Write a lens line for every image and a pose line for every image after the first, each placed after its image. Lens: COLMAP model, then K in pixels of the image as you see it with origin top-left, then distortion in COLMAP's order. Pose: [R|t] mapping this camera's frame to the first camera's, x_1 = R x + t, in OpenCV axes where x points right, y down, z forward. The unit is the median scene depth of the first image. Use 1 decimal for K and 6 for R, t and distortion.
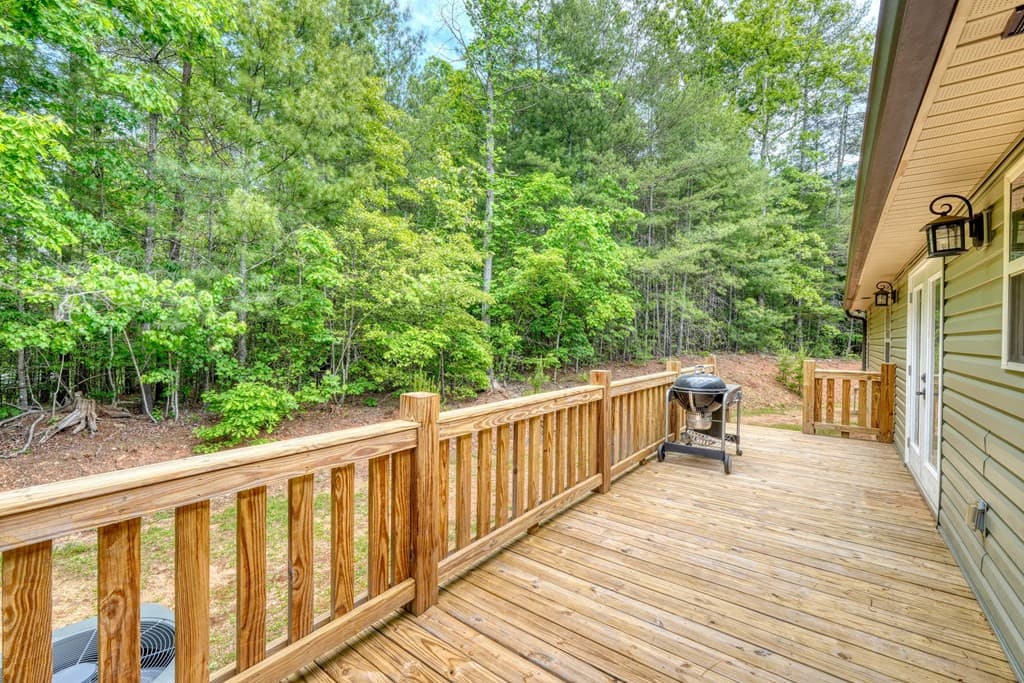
lens RADIAL K [[430.3, 0, 512.5], [0, 430.3, 341.2], [0, 0, 1]] dist [-0.001057, -0.000322]
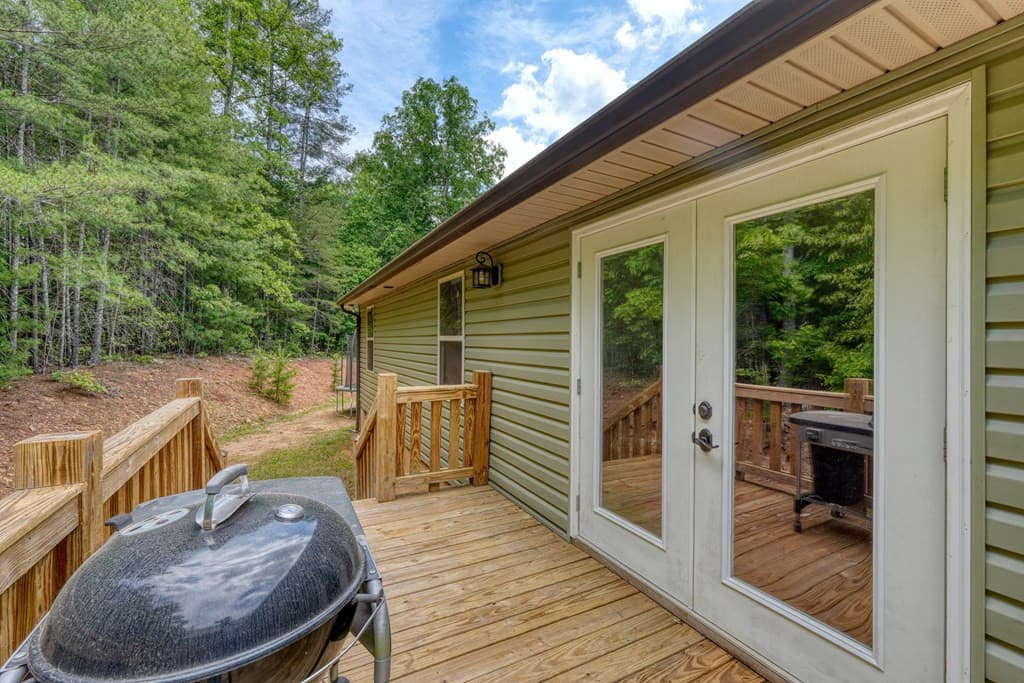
lens RADIAL K [[430.3, 0, 514.5], [0, 430.3, 340.7], [0, 0, 1]] dist [-0.001057, -0.000322]
pose [[0.417169, -0.008057, 0.908793, 0.070741], [0.006199, 0.999963, 0.006019, -0.000431], [-0.908808, 0.003122, 0.417204, 0.178136]]
